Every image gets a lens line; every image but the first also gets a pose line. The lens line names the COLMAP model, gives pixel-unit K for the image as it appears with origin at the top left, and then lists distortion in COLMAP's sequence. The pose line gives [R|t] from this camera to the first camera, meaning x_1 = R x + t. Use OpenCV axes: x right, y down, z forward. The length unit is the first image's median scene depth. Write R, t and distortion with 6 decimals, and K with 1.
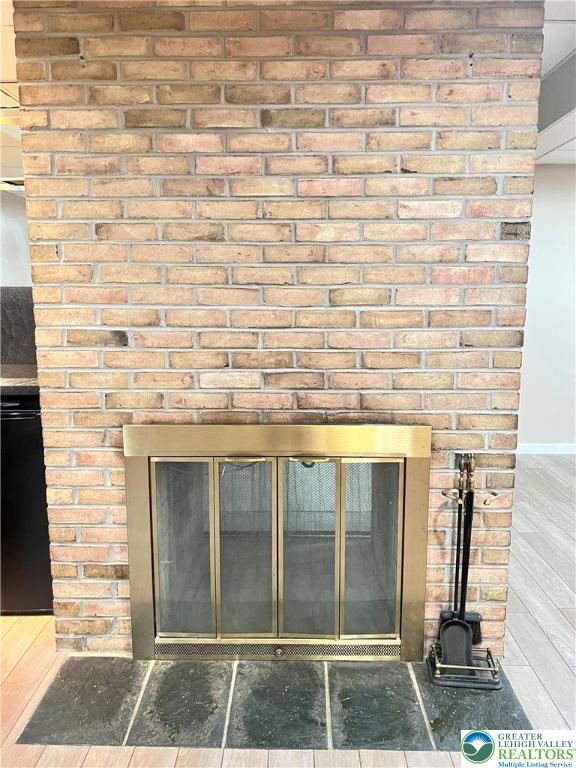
lens RADIAL K [[572.6, 0, 284.9], [0, 572.6, 386.8], [0, 0, 1]] dist [0.023586, -0.009963]
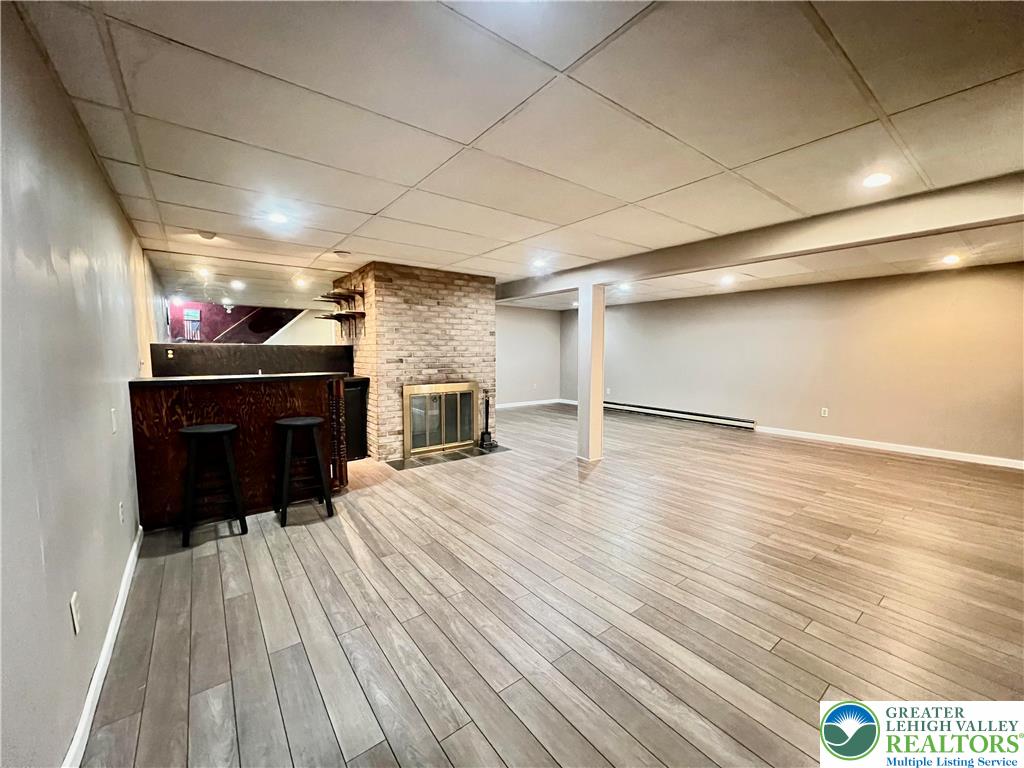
lens RADIAL K [[407.6, 0, 512.2], [0, 407.6, 383.9], [0, 0, 1]] dist [0.002320, -0.000005]
pose [[0.781817, -0.047773, 0.621675, -1.323147], [0.096791, 0.994272, -0.045320, 0.235270], [-0.615950, 0.095605, 0.781963, -1.344041]]
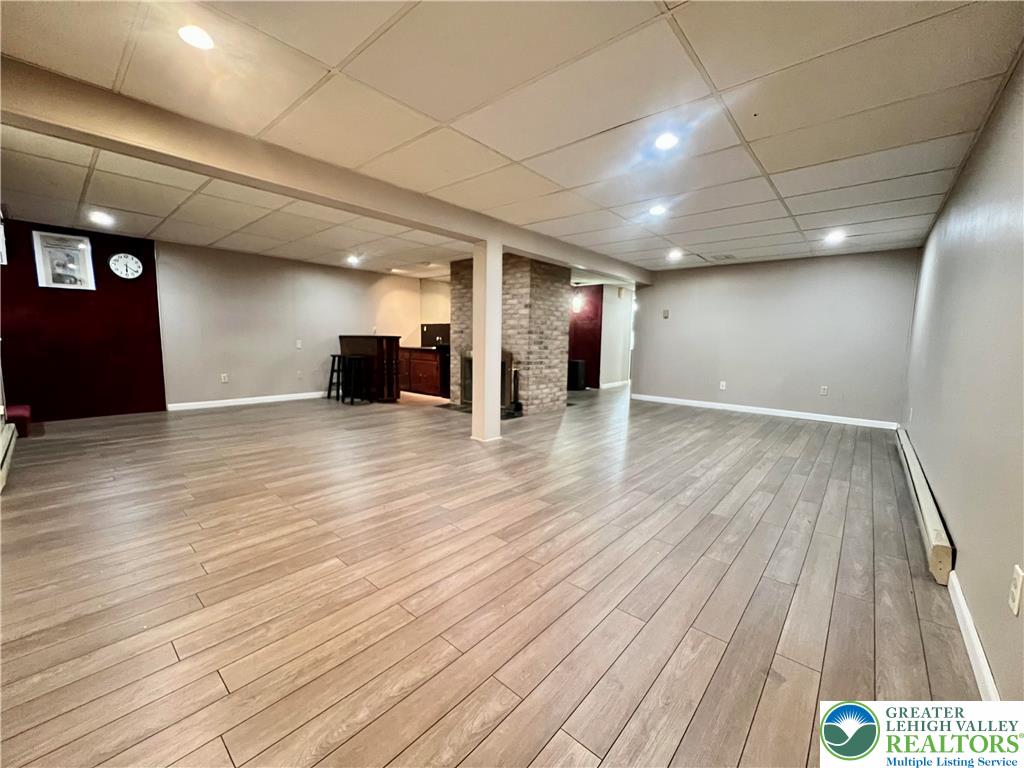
lens RADIAL K [[410.1, 0, 509.8], [0, 410.1, 386.4], [0, 0, 1]] dist [-0.002776, -0.000267]
pose [[0.761614, 0.089302, -0.641848, 2.237587], [-0.124203, 0.992213, -0.009329, 0.346980], [0.636017, 0.086825, 0.766775, -1.300207]]
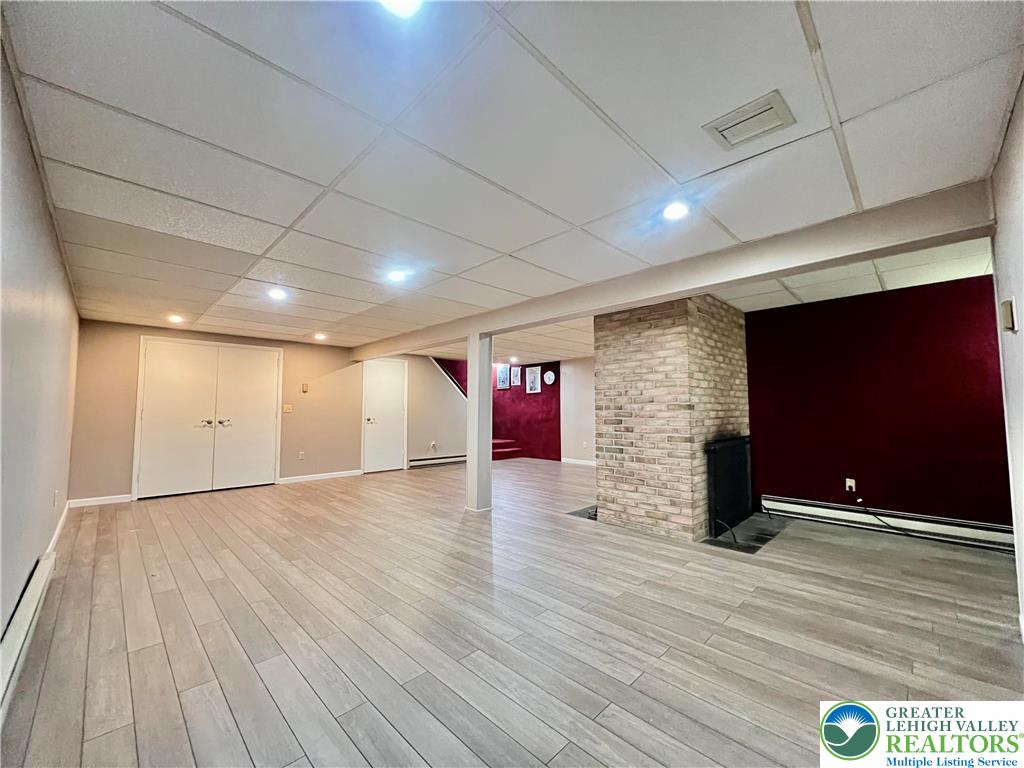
lens RADIAL K [[407.6, 0, 511.0], [0, 407.6, 387.9], [0, 0, 1]] dist [0.002320, -0.000005]
pose [[-0.700434, -0.038209, -0.712694, 2.340332], [-0.114646, 0.991622, 0.059511, -0.272808], [0.704449, 0.123391, -0.698946, 2.236534]]
